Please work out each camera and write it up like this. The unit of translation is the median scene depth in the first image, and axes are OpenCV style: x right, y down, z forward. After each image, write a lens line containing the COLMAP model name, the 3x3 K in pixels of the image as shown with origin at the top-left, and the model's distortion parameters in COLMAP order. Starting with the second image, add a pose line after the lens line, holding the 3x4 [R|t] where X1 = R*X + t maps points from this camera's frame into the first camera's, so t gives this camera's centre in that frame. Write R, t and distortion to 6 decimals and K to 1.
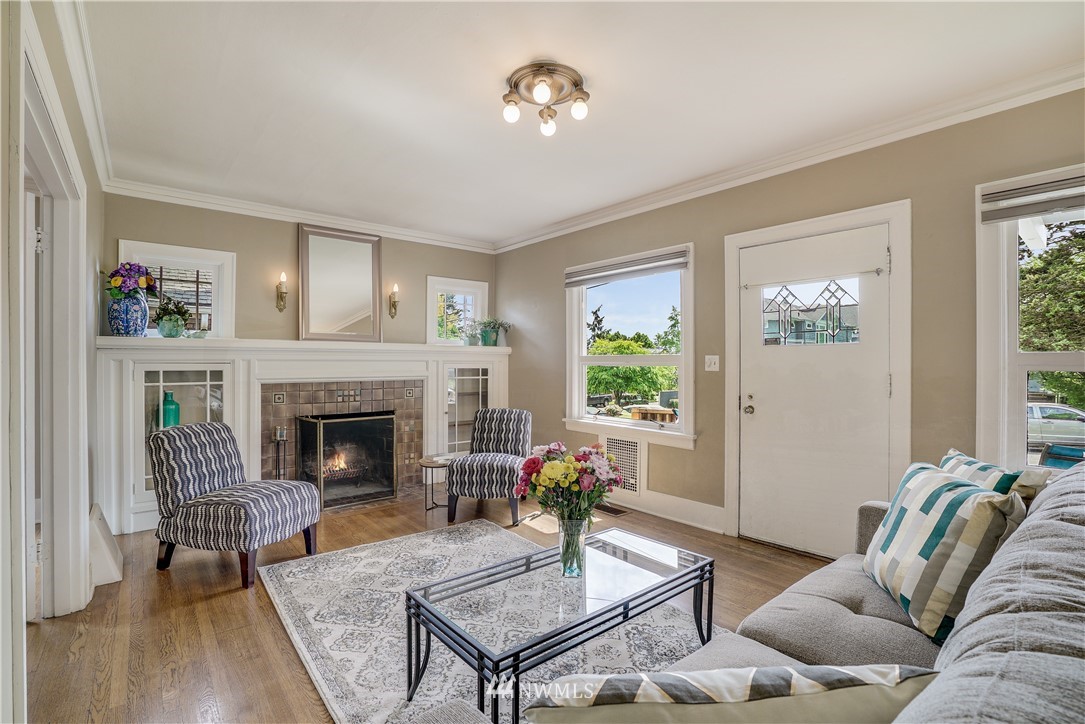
lens RADIAL K [[508.1, 0, 537.1], [0, 508.1, 362.3], [0, 0, 1]] dist [-0.033465, 0.002062]
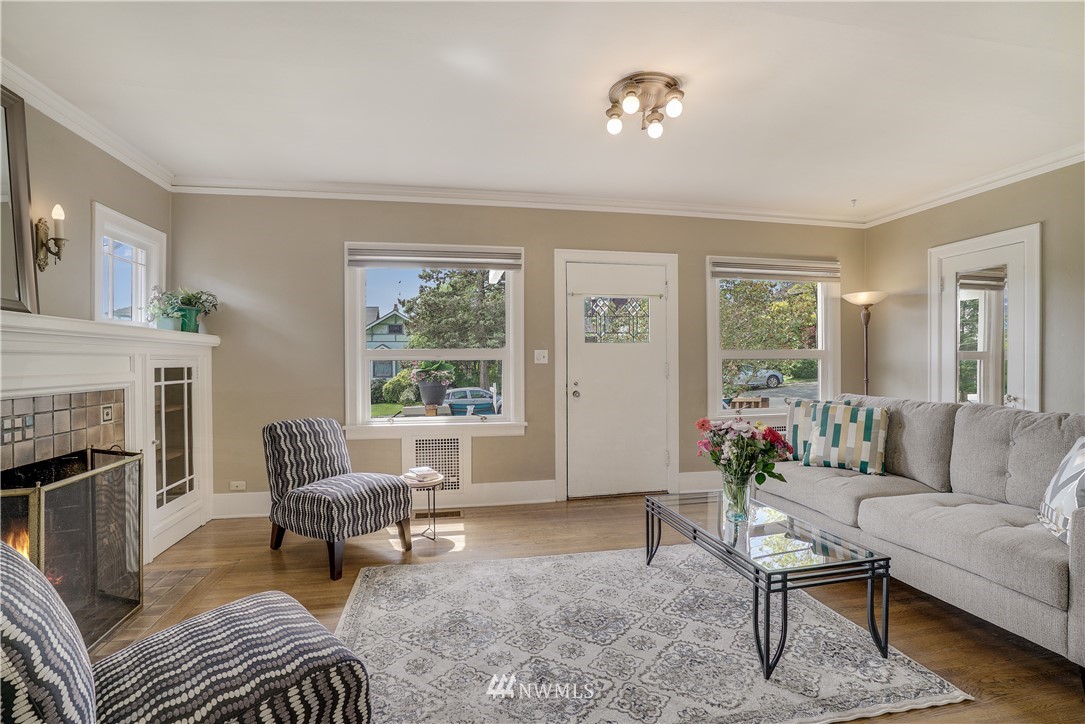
lens RADIAL K [[508.1, 0, 542.4], [0, 508.1, 365.0], [0, 0, 1]] dist [-0.033465, 0.002062]
pose [[0.466269, -0.012644, 0.884553, -0.597927], [0.007465, 0.999918, 0.010358, 0.007359], [-0.884612, 0.001773, 0.466325, 0.407304]]
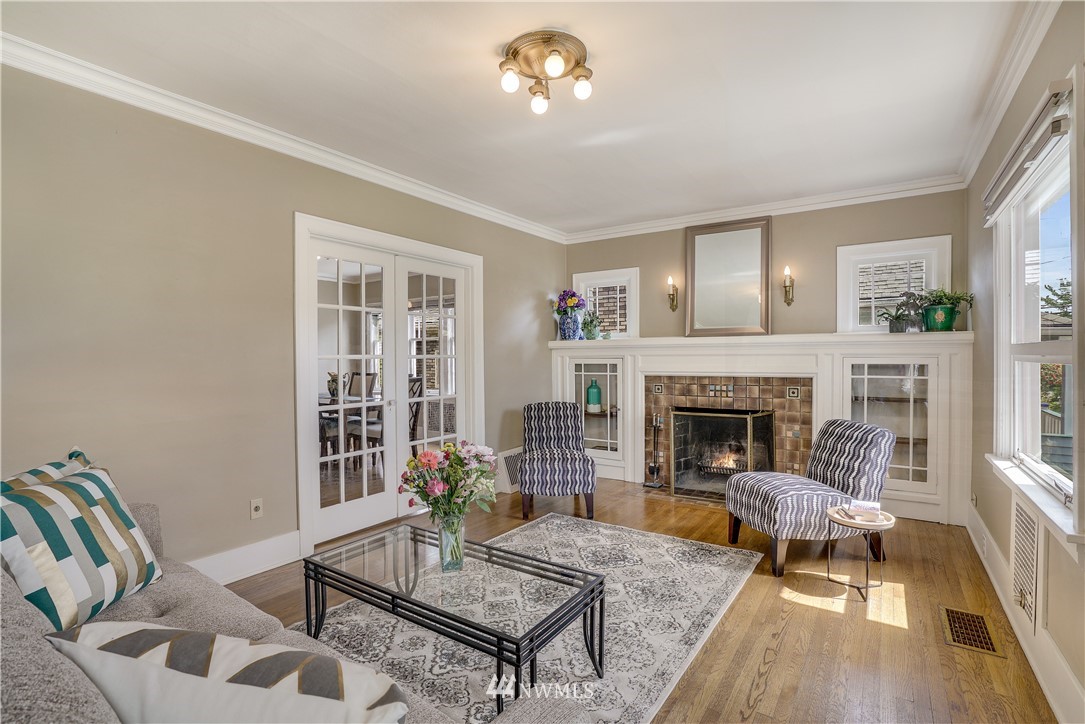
lens RADIAL K [[508.1, 0, 540.2], [0, 508.1, 362.8], [0, 0, 1]] dist [-0.033465, 0.002062]
pose [[0.293004, 0.006625, -0.956088, 0.513554], [0.006620, 0.999938, 0.008958, 0.000701], [0.956088, -0.008954, 0.292942, 0.417018]]
